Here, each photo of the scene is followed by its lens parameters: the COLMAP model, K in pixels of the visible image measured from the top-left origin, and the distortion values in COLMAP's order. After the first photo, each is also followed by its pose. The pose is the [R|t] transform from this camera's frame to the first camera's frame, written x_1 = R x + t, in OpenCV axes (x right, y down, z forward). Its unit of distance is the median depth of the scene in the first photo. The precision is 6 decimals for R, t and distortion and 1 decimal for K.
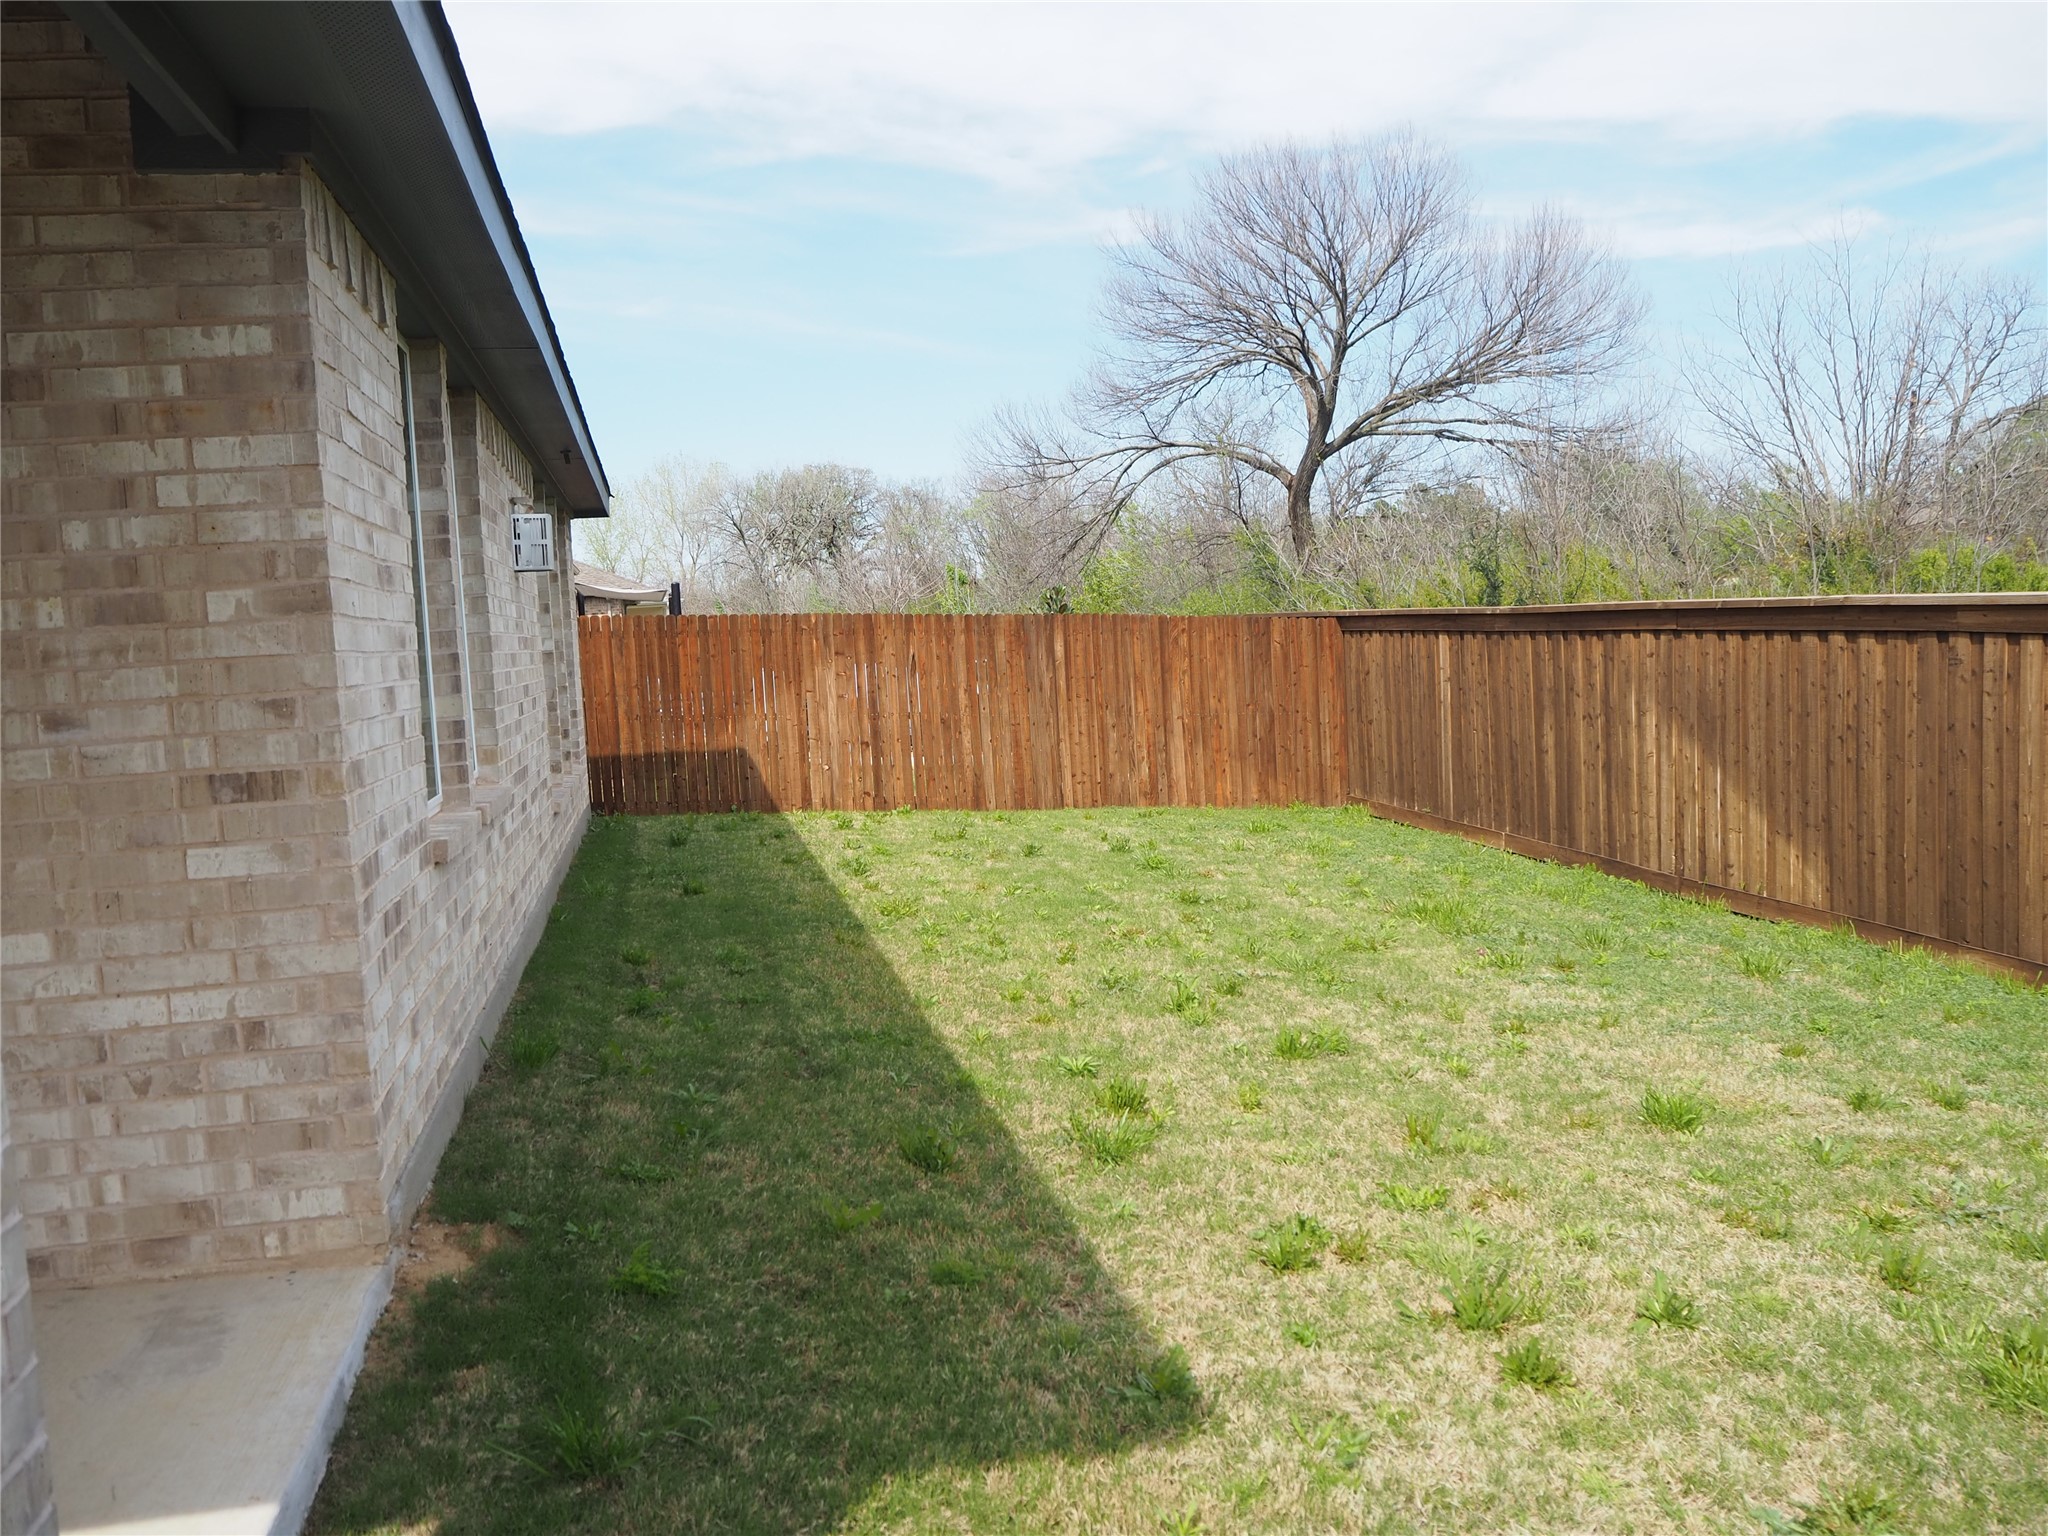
lens RADIAL K [[1702.5, 0, 1024.9], [0, 1702.5, 777.8], [0, 0, 1]] dist [-0.052602, 0.007257]
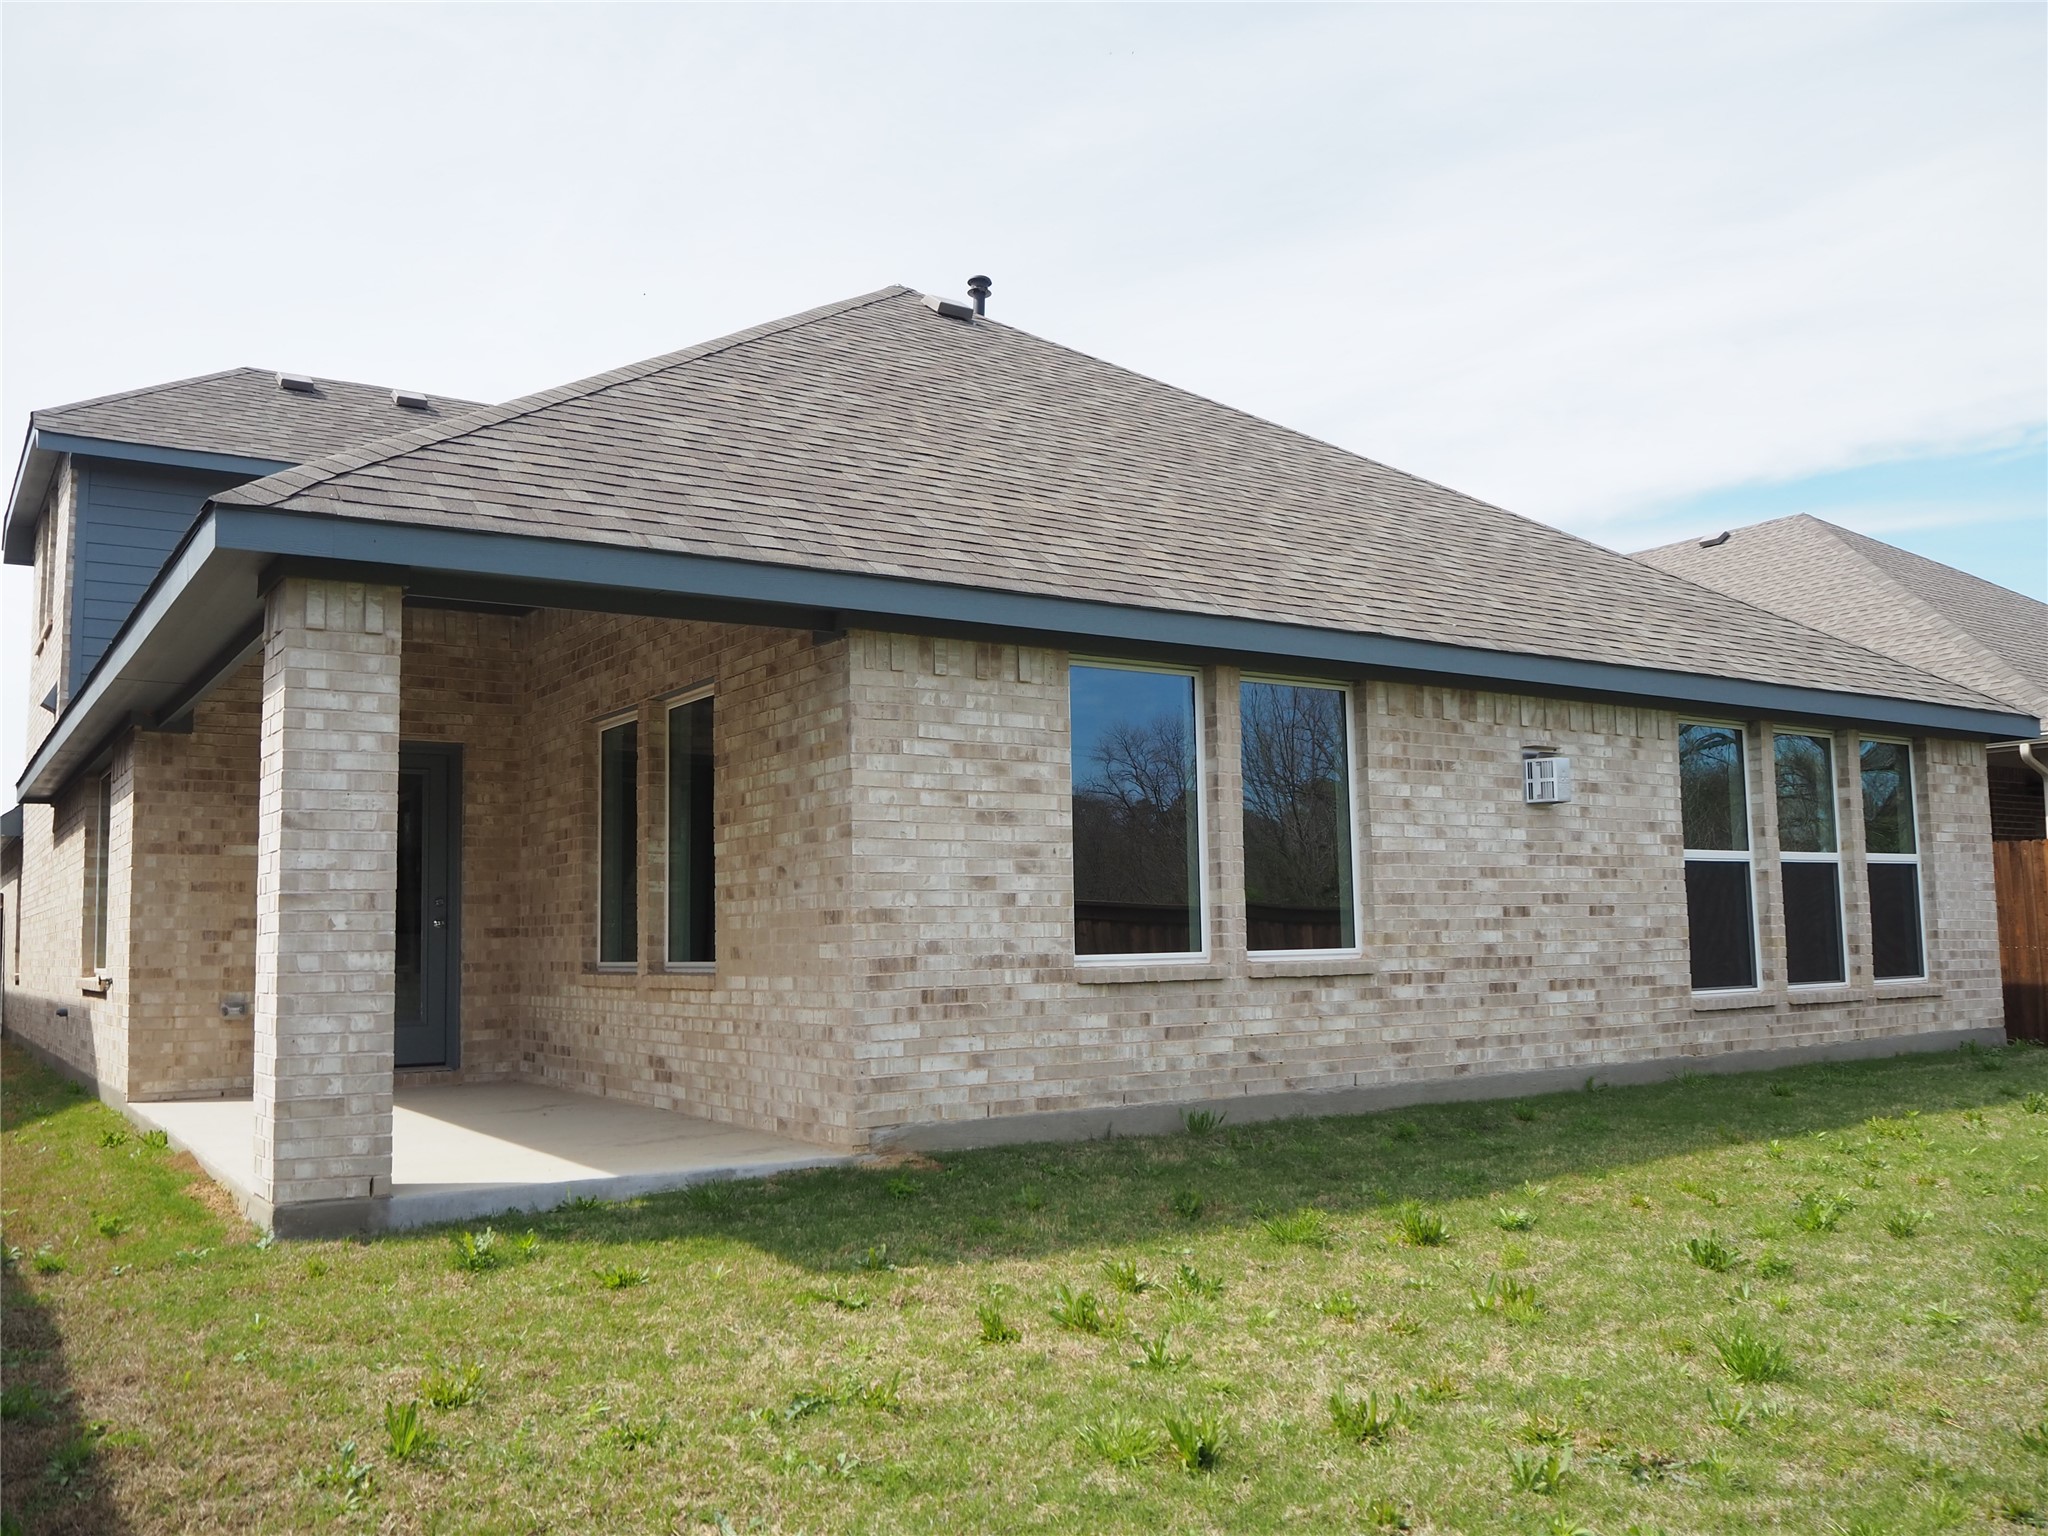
lens RADIAL K [[1706.3, 0, 1026.0], [0, 1706.3, 761.2], [0, 0, 1]] dist [-0.060284, 0.024408]
pose [[0.371775, -0.053240, -0.926795, 1.684877], [-0.079290, 0.992885, -0.088842, -0.018819], [0.924930, 0.106515, 0.364909, 0.408796]]
